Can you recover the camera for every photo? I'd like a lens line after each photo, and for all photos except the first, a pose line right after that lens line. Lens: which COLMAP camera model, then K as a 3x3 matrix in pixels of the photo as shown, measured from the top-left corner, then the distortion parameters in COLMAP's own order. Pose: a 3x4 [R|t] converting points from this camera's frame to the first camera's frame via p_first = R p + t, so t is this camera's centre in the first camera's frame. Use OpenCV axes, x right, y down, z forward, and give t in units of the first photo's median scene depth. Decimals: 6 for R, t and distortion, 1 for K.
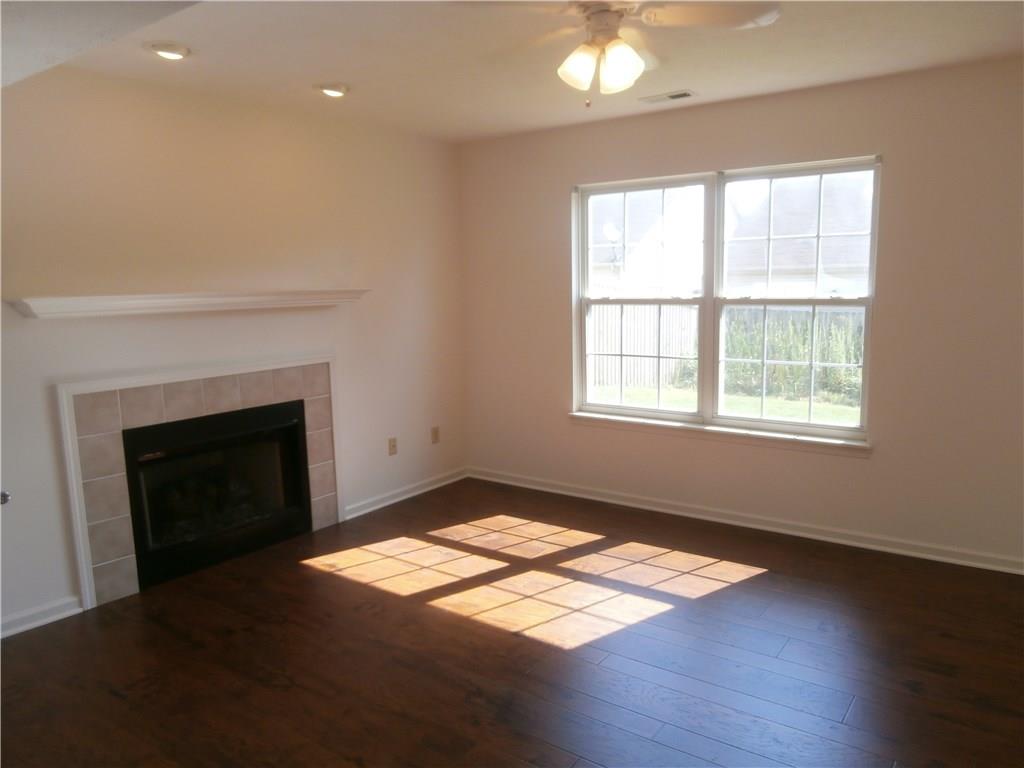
lens RADIAL K [[729.1, 0, 527.6], [0, 729.1, 390.9], [0, 0, 1]] dist [-0.007125, 0.001619]
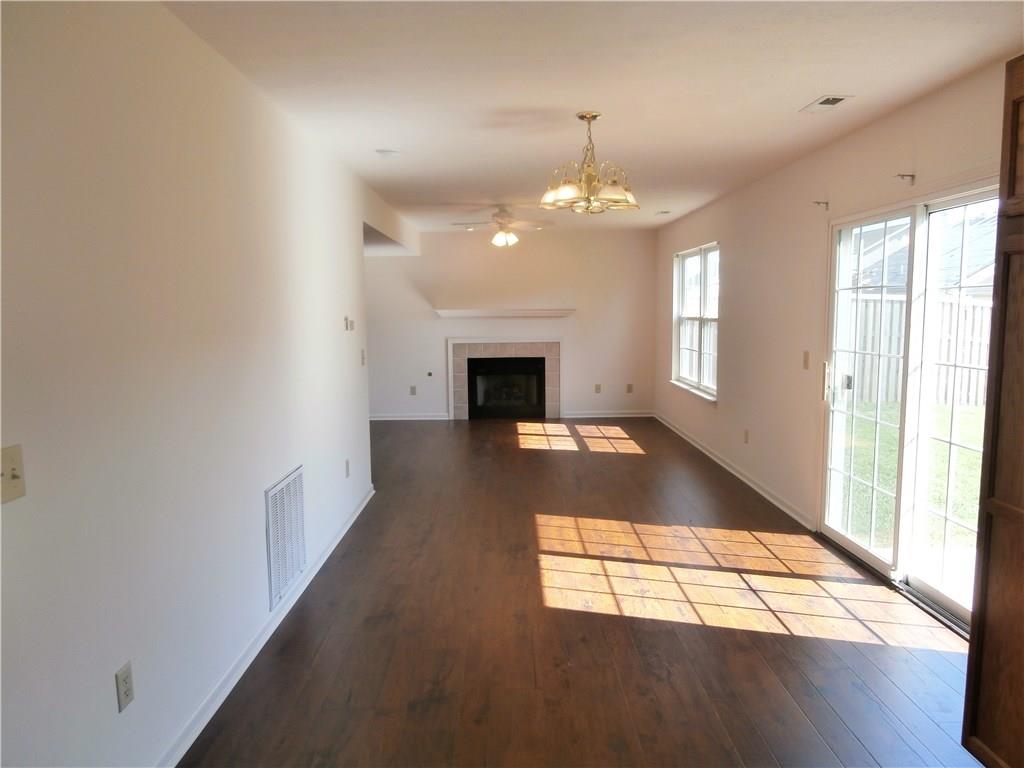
lens RADIAL K [[729.1, 0, 527.6], [0, 729.1, 390.9], [0, 0, 1]] dist [-0.007125, 0.001619]
pose [[0.606860, 0.107856, -0.787457, 1.437552], [-0.124656, 0.991405, 0.039723, 0.032142], [0.784972, 0.074055, 0.615089, -0.414476]]
